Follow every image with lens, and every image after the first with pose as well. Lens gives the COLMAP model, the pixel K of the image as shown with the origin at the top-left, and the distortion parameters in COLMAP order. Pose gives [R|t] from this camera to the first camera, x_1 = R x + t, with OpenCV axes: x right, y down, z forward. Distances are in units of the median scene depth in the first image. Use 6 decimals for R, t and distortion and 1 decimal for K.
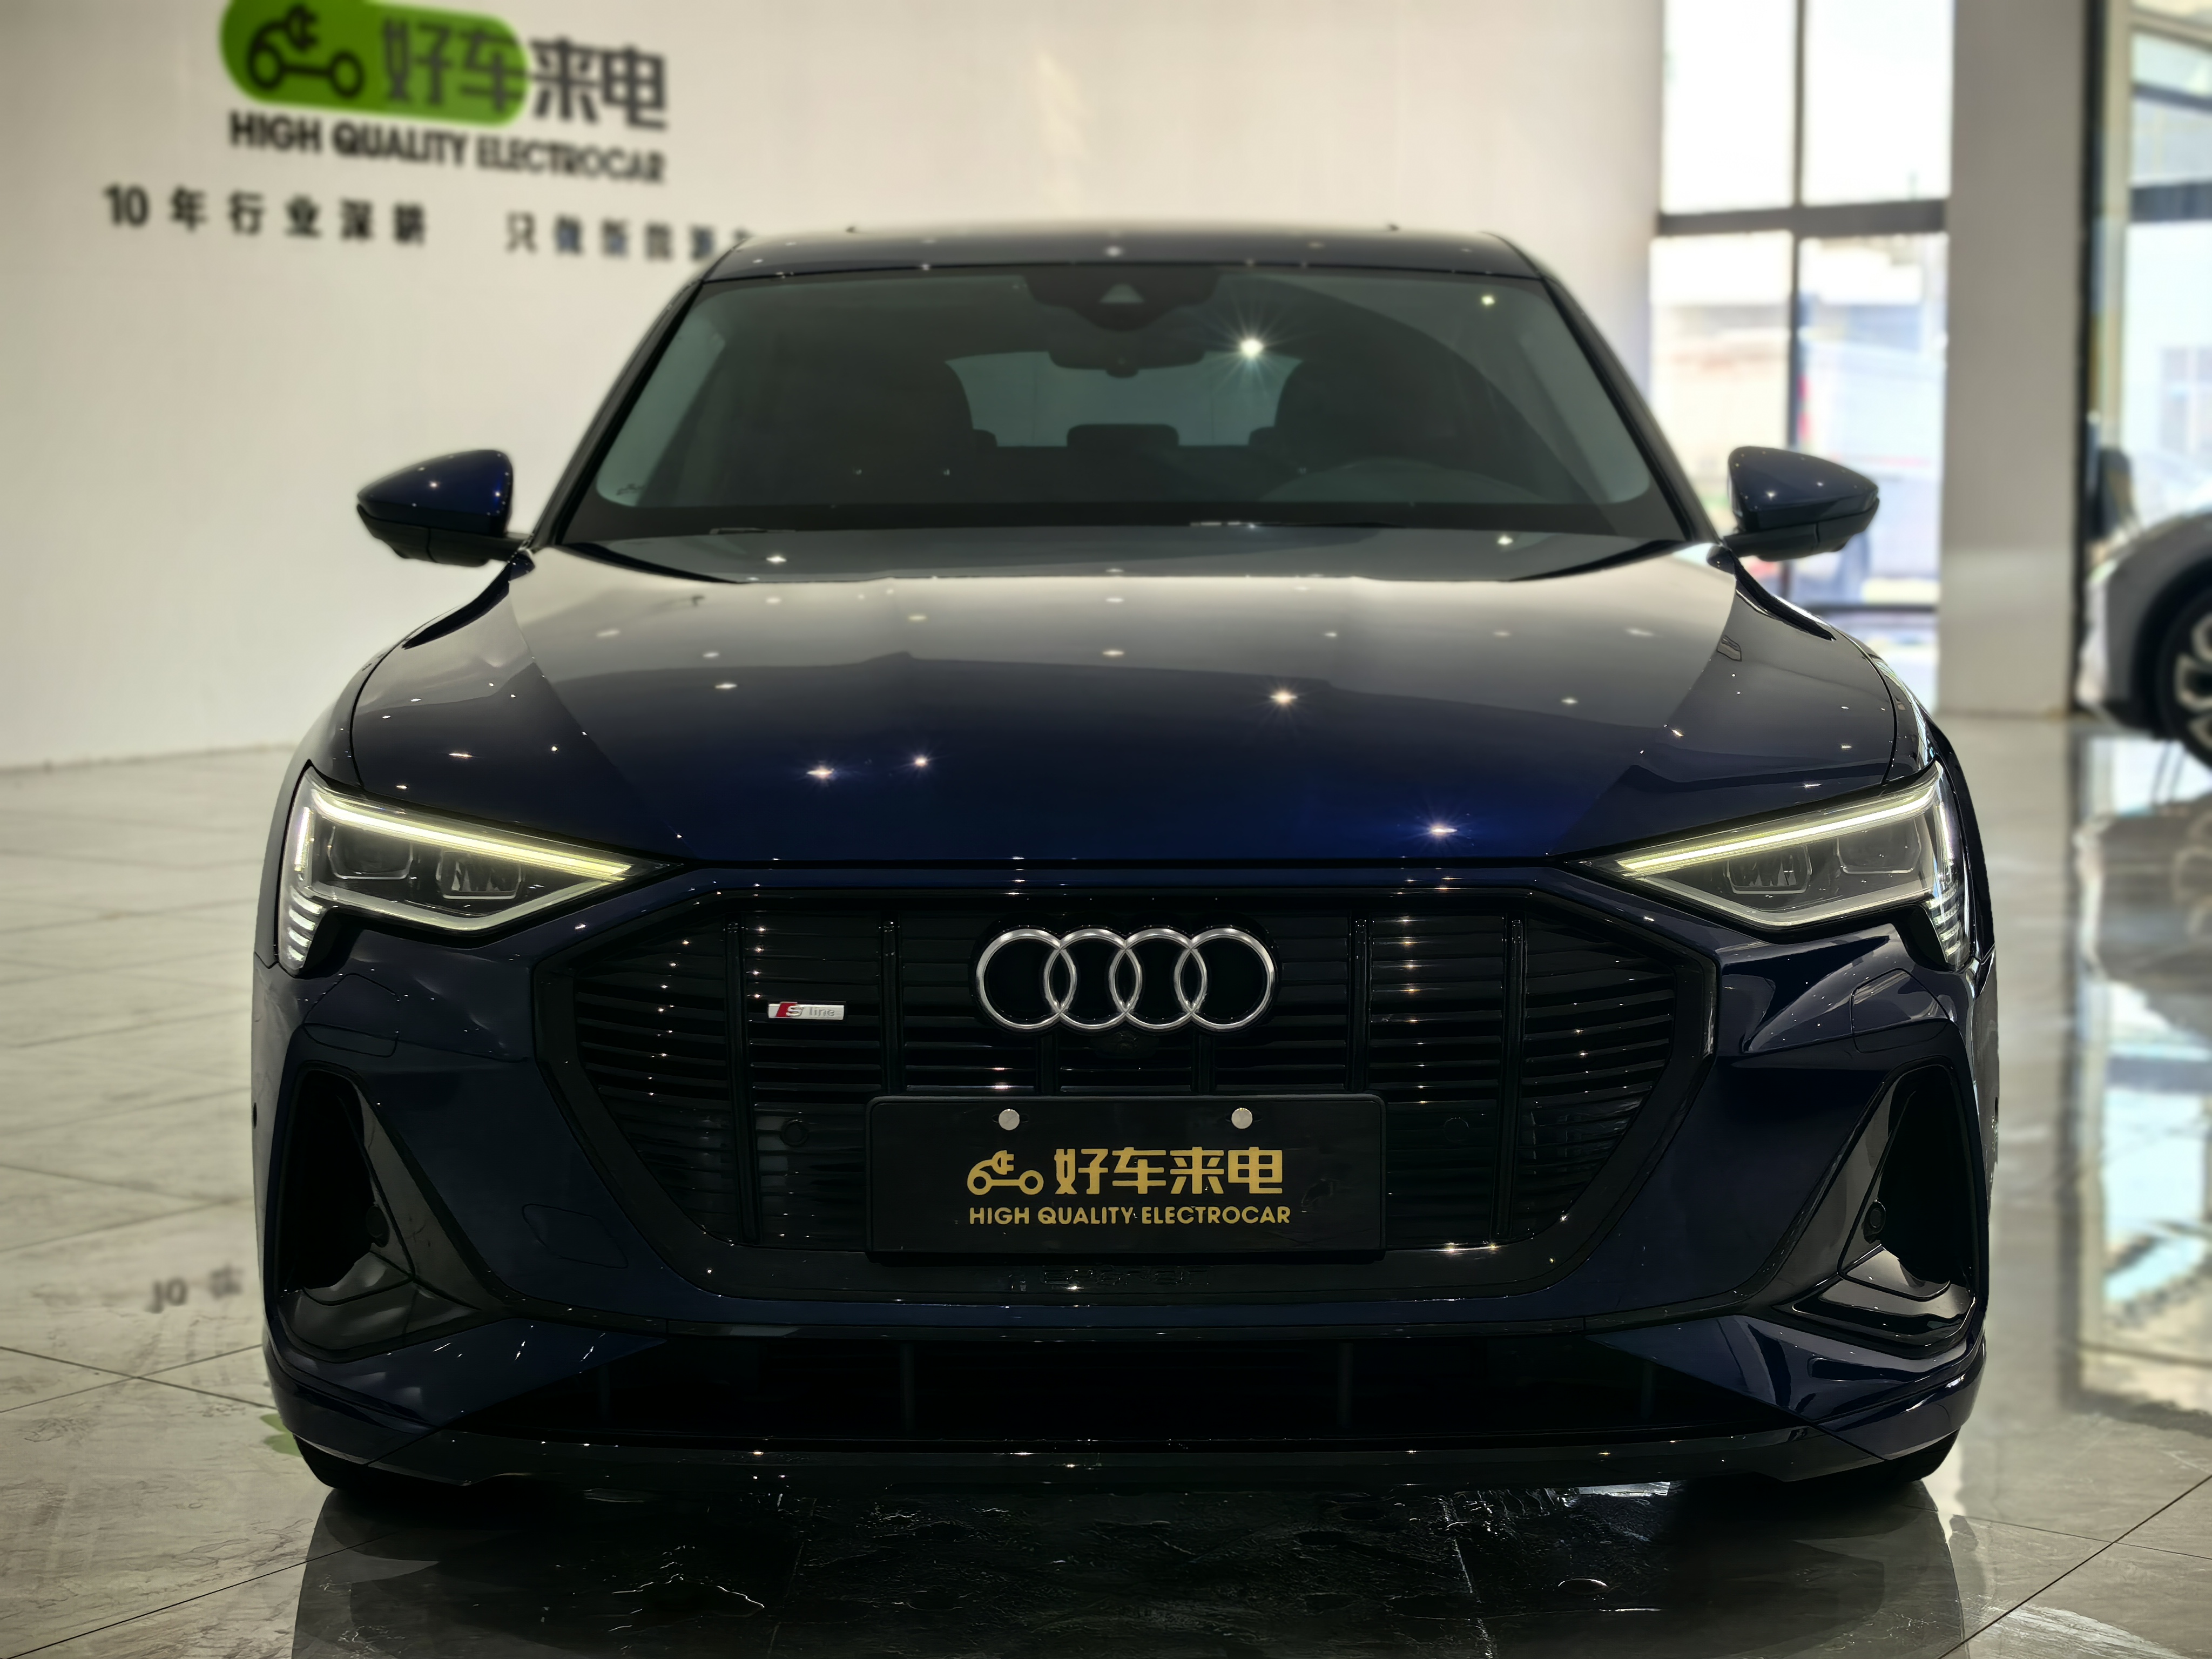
lens RADIAL K [[3612.0, 0, 1106.0], [0, 3612.0, 829.5], [0, 0, 1]] dist [0.258939, -1.138908]
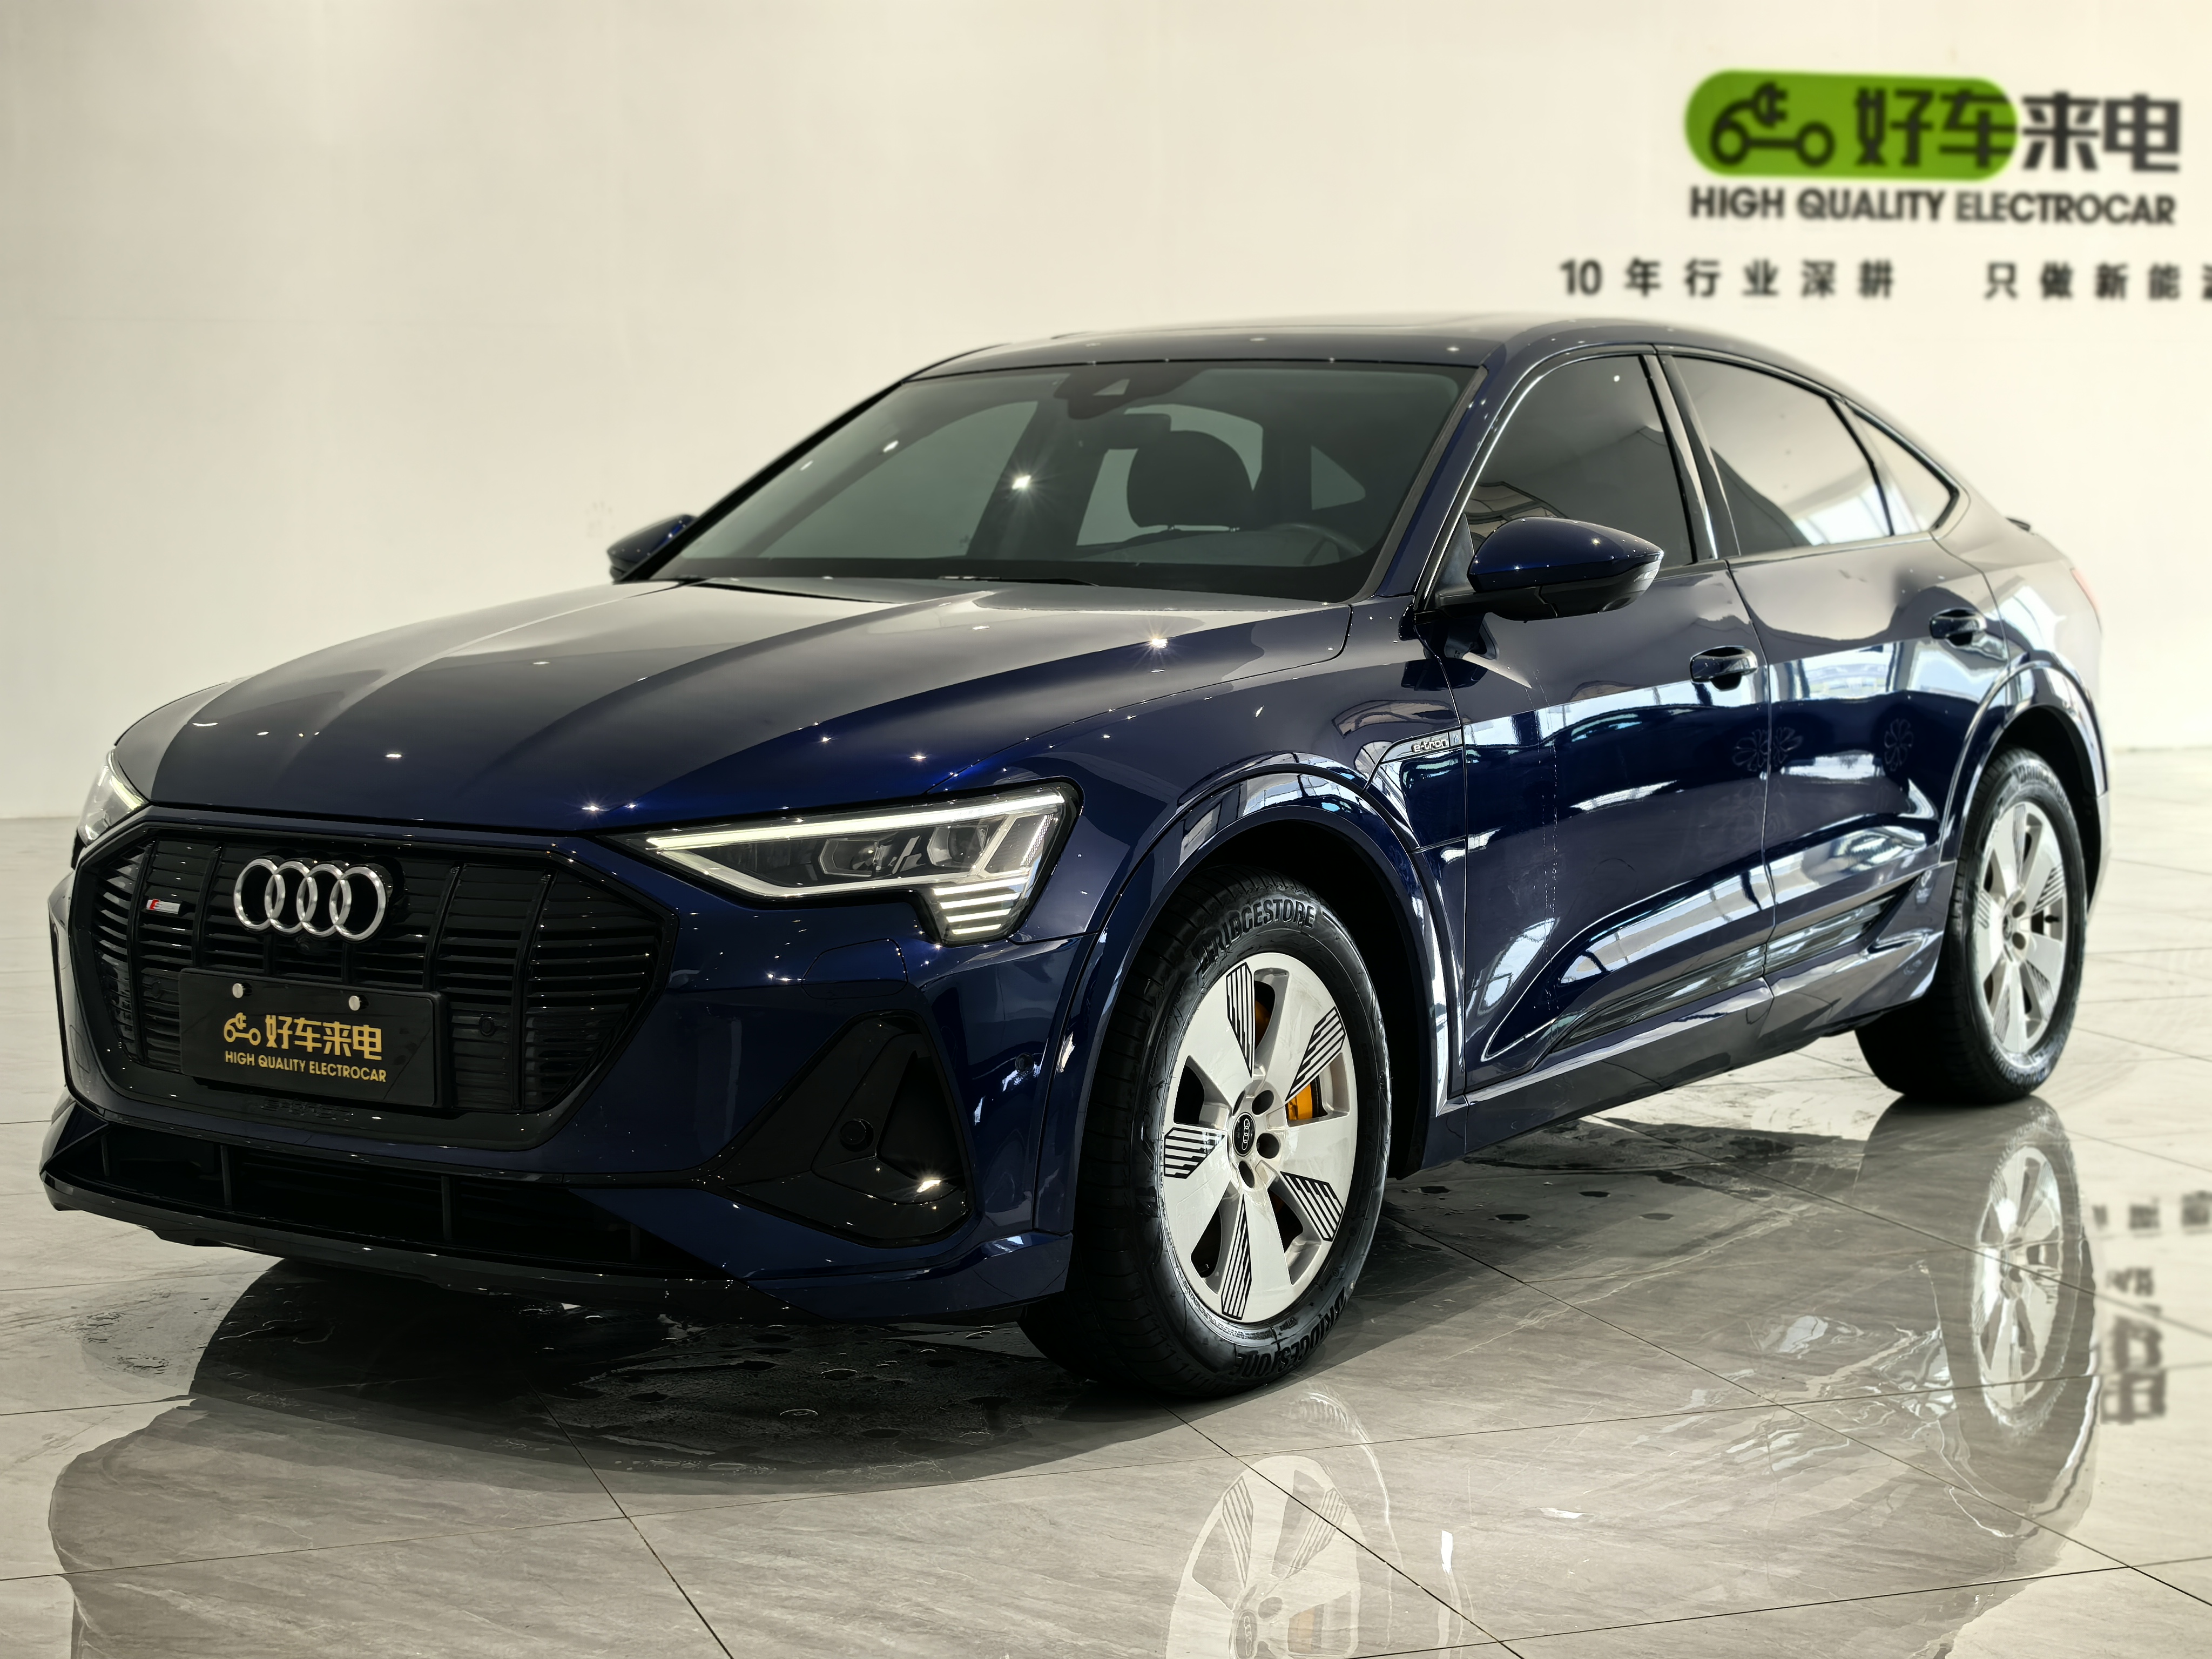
lens RADIAL K [[3612.0, 0, 1106.0], [0, 3612.0, 829.5], [0, 0, 1]] dist [0.258939, -1.138908]
pose [[0.810283, 0.054882, -0.583463, 0.266476], [-0.058993, 0.998187, 0.011966, -0.005050], [0.583062, 0.024724, 0.812051, 0.007185]]
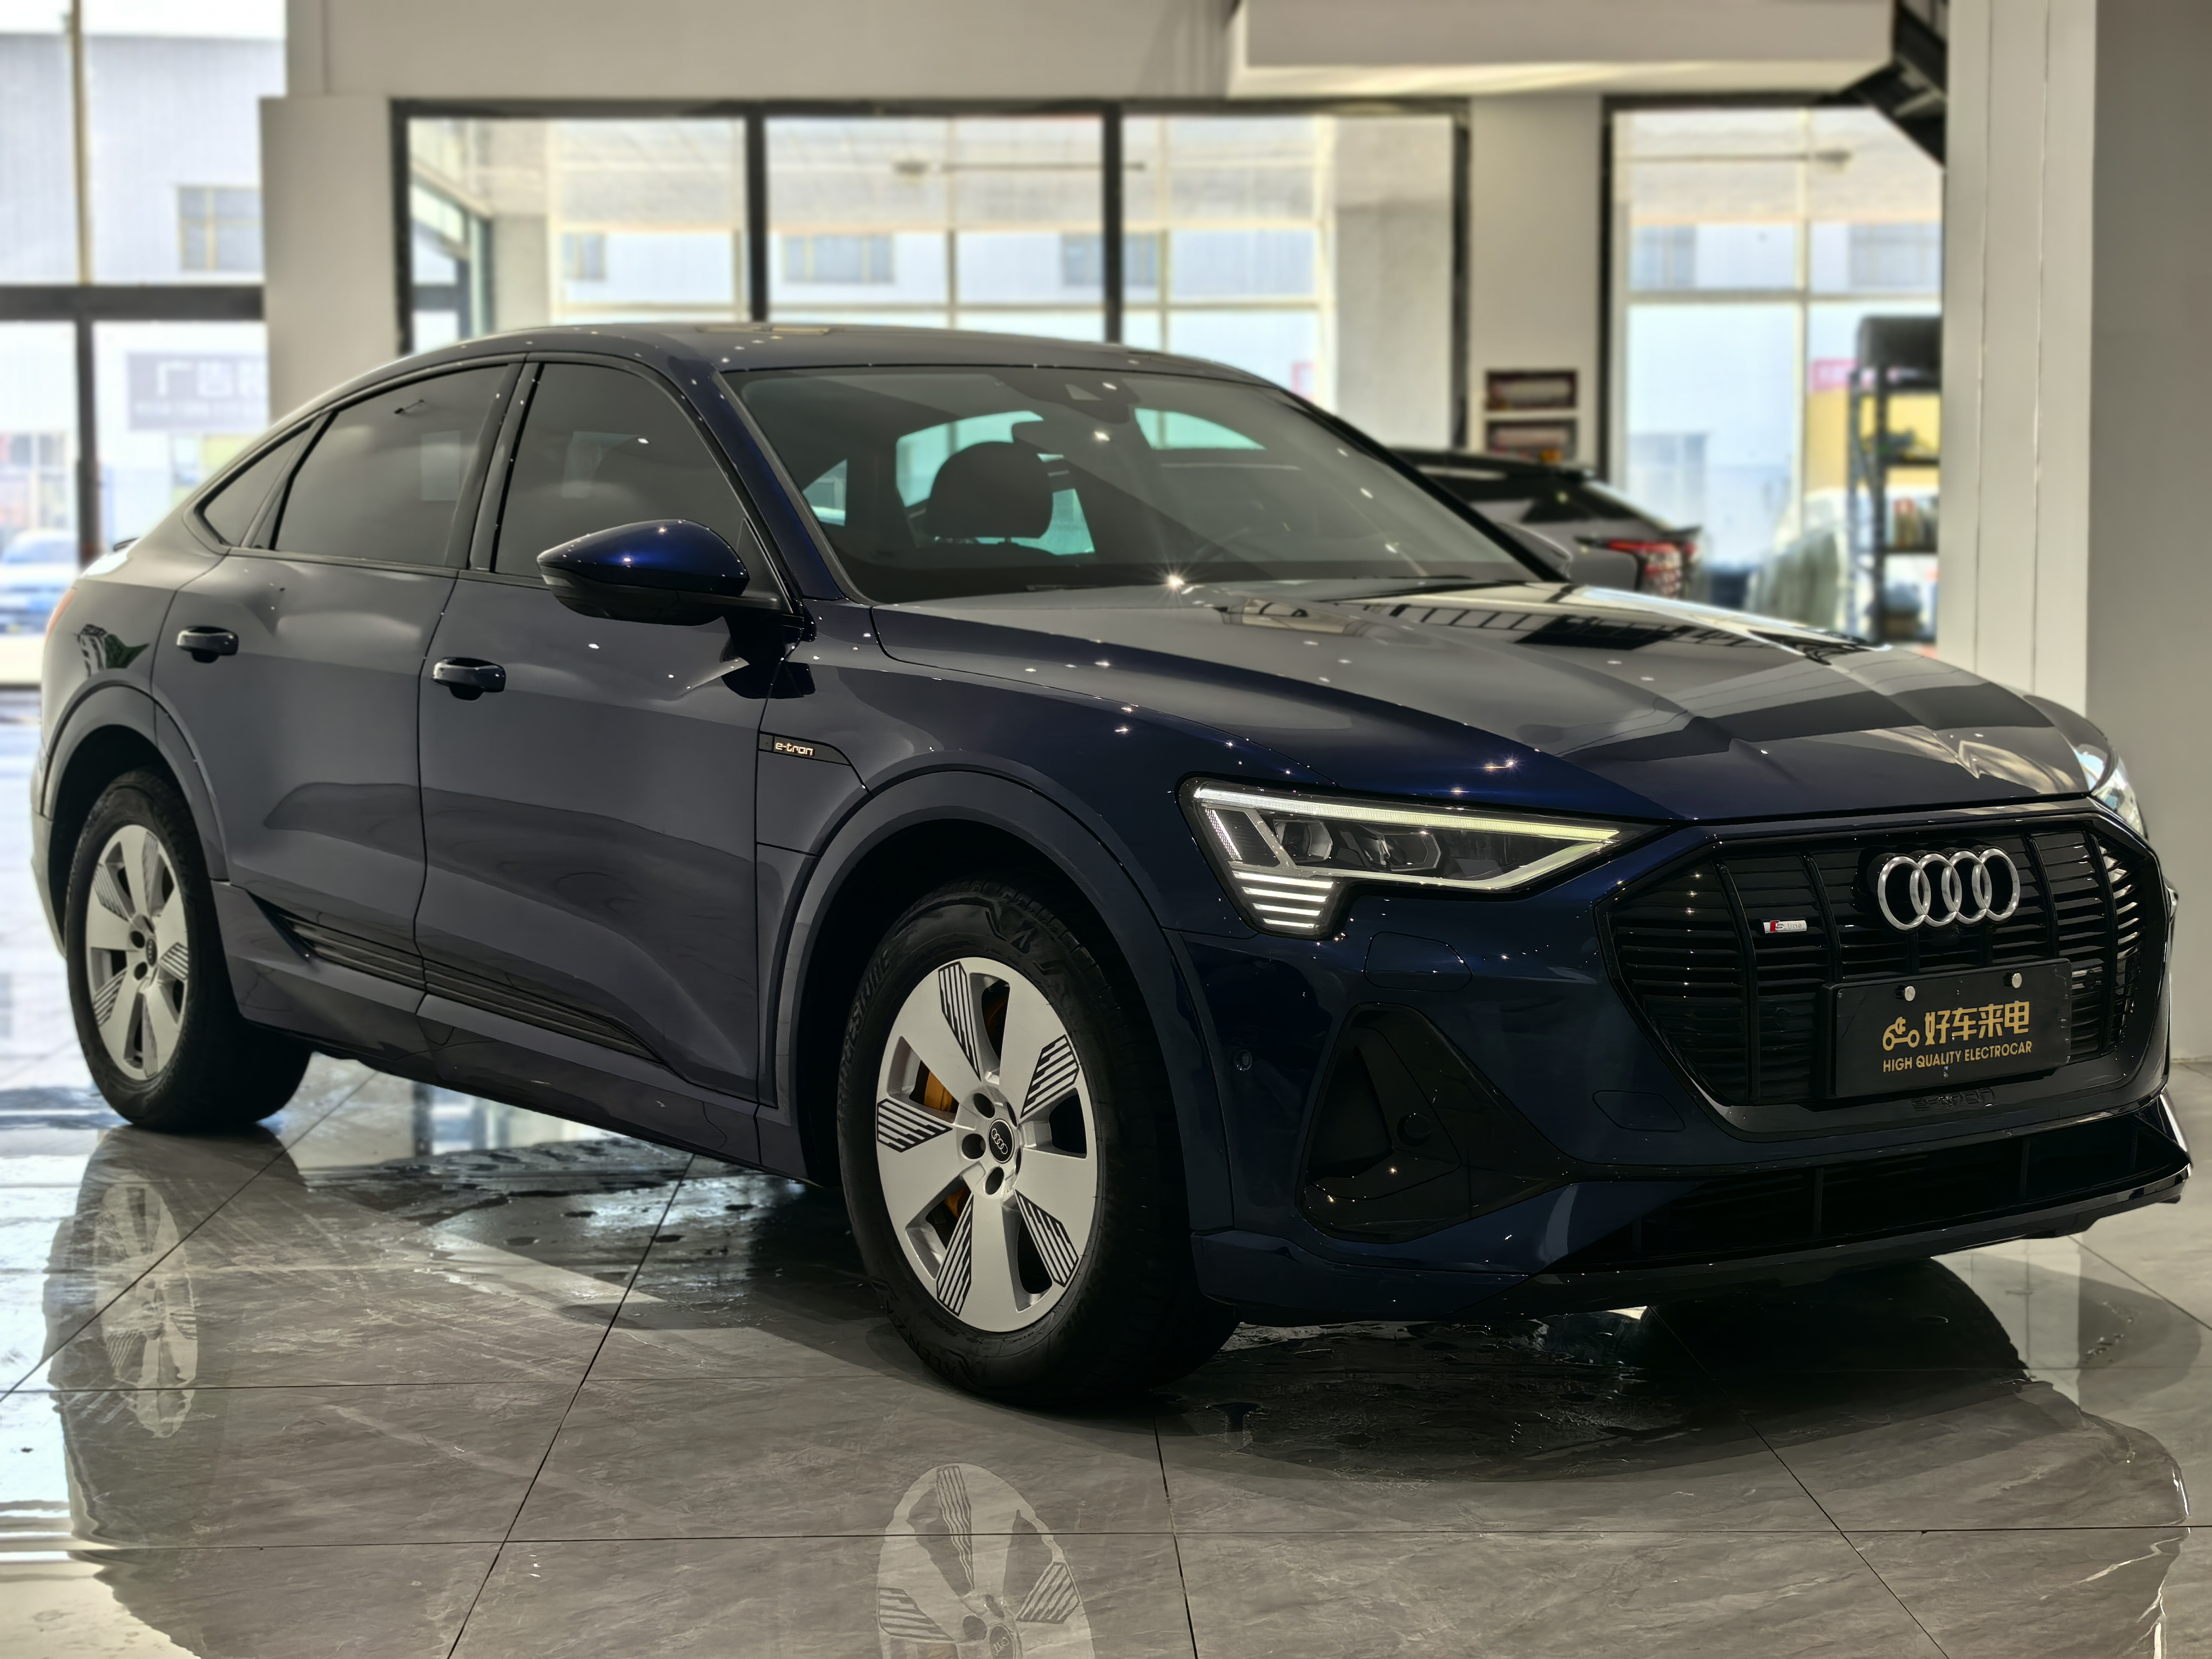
lens RADIAL K [[3612.0, 0, 1106.0], [0, 3612.0, 829.5], [0, 0, 1]] dist [0.258939, -1.138908]
pose [[0.793476, -0.049671, 0.606572, -0.272934], [0.063612, 0.997974, -0.001491, 0.000051], [-0.605268, 0.039769, 0.795028, 0.018382]]
